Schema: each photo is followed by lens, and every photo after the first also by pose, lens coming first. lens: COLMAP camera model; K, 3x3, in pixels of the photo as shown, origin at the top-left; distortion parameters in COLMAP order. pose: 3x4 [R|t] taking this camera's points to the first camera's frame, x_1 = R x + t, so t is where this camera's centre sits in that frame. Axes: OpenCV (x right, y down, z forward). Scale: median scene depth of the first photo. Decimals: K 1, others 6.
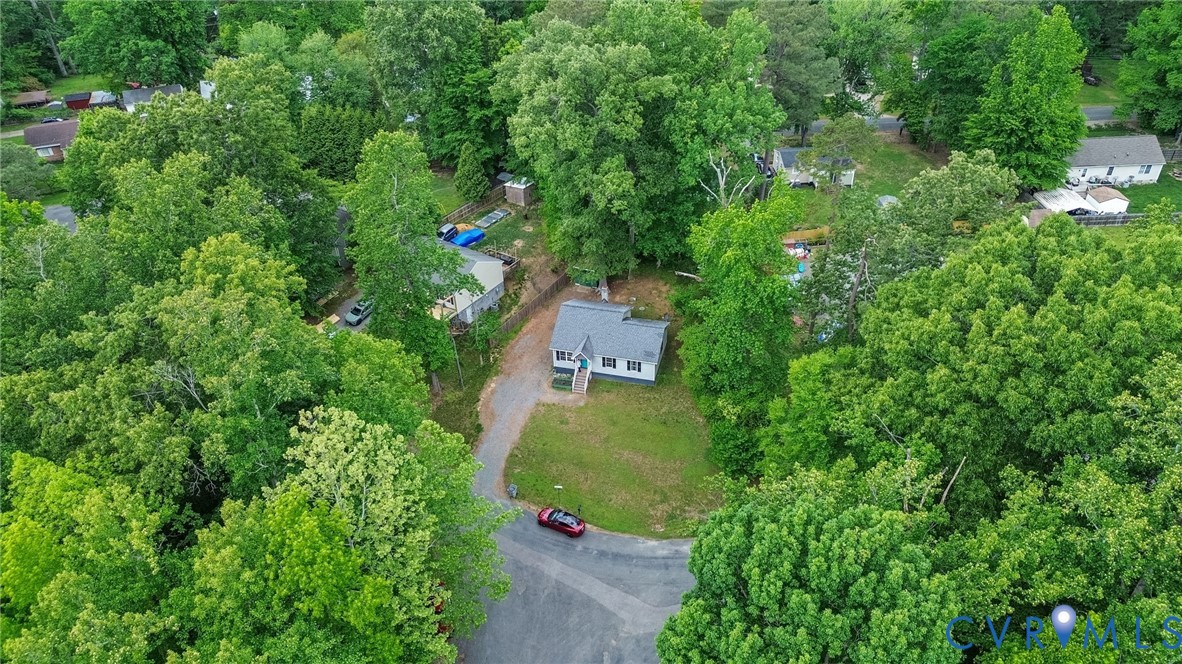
lens RADIAL K [[821.2, 0, 596.1], [0, 821.2, 332.8], [0, 0, 1]] dist [0.040836, -0.041739]
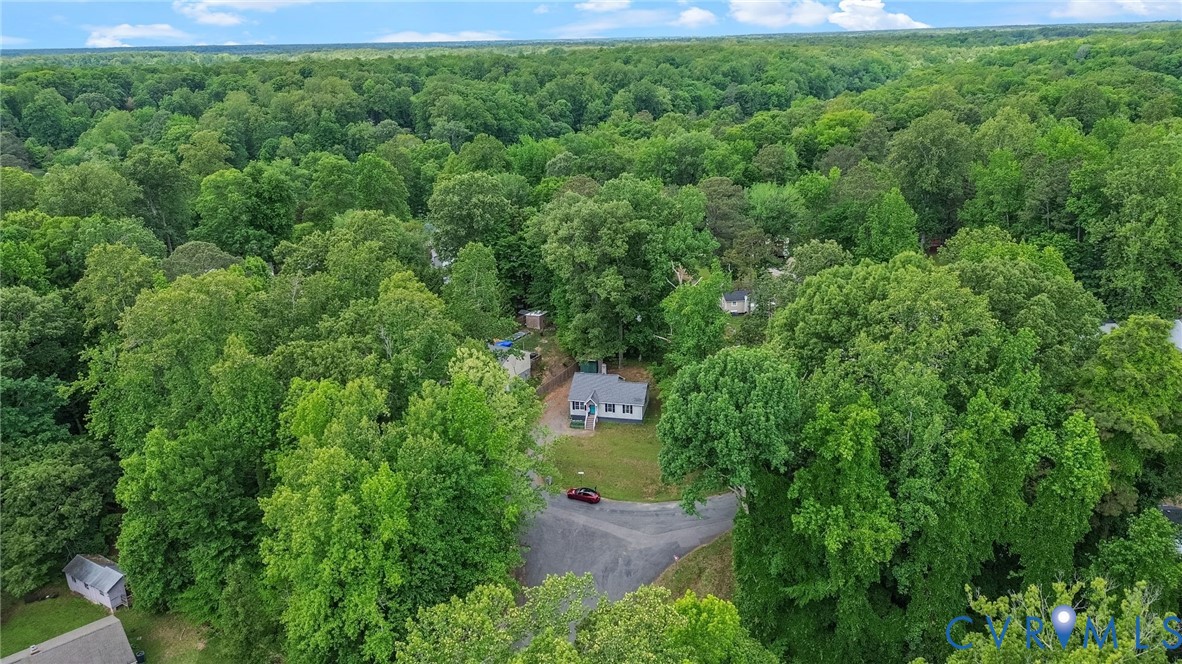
lens RADIAL K [[821.2, 0, 596.1], [0, 821.2, 332.8], [0, 0, 1]] dist [0.040836, -0.041739]
pose [[0.999048, -0.013779, 0.041391, -0.066023], [0.024832, 0.959714, -0.279878, 0.310914], [-0.035867, 0.280639, 0.959143, -0.413687]]
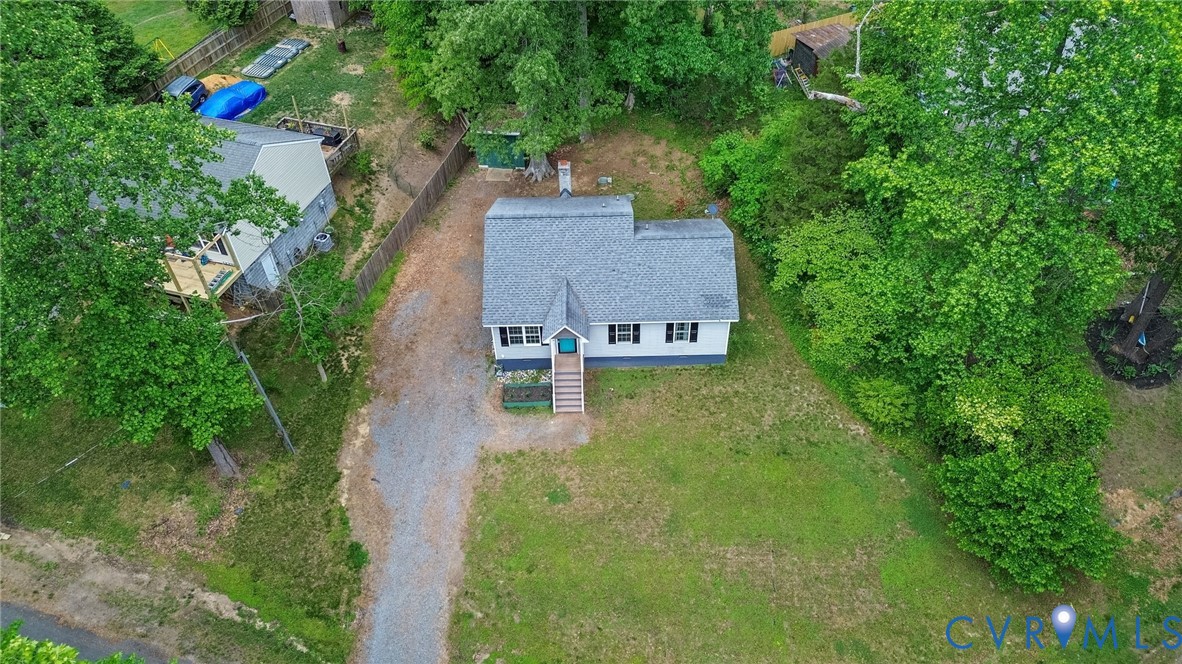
lens RADIAL K [[821.2, 0, 596.1], [0, 821.2, 332.8], [0, 0, 1]] dist [0.040836, -0.041739]
pose [[0.964163, -0.182359, 0.192702, -0.083884], [0.150373, 0.974015, 0.169359, -0.041204], [-0.218579, -0.134312, 0.966532, 0.574075]]
